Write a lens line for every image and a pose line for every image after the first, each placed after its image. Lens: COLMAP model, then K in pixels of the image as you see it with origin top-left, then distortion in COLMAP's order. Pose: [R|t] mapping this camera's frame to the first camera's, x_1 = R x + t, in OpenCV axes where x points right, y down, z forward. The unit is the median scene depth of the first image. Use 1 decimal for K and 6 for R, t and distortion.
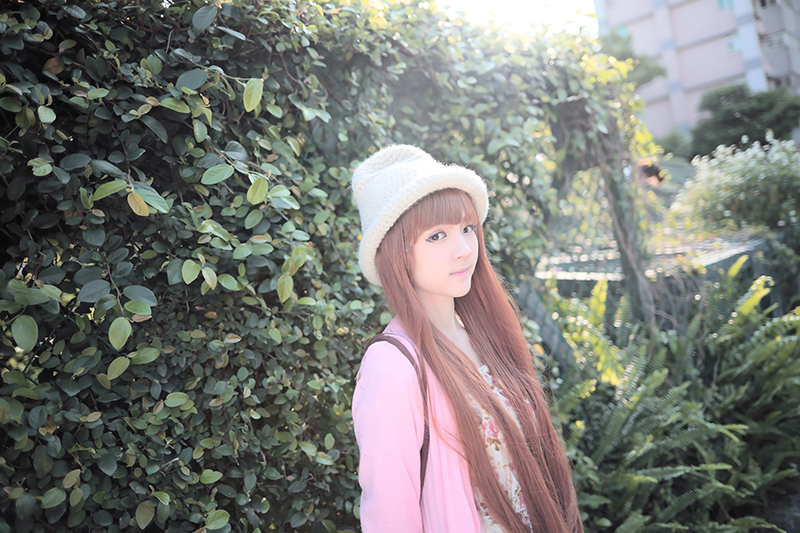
lens RADIAL K [[784.1, 0, 400.0], [0, 784.1, 266.5], [0, 0, 1]] dist [0.006618, -0.006514]
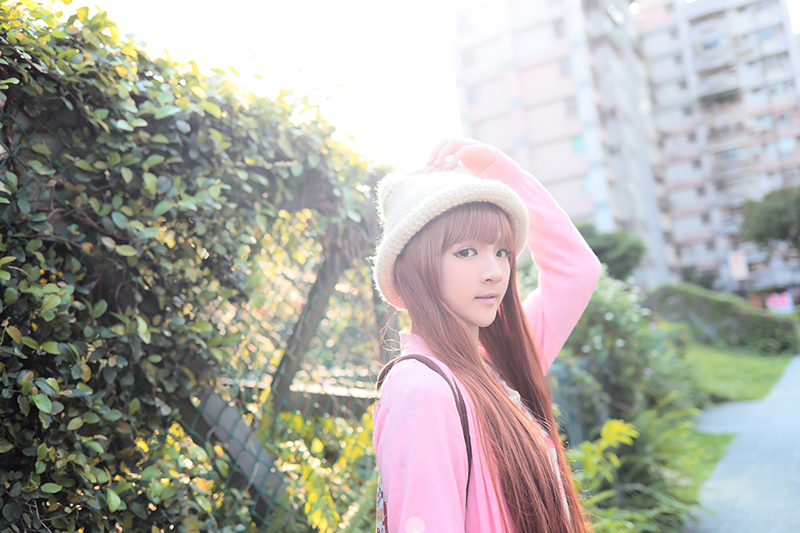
lens RADIAL K [[784.1, 0, 400.0], [0, 784.1, 266.5], [0, 0, 1]] dist [0.006618, -0.006514]
pose [[0.983056, 0.086499, 0.161612, 0.268258], [-0.062504, 0.987001, -0.148064, 0.000616], [-0.172319, 0.135454, 0.975684, 0.258997]]
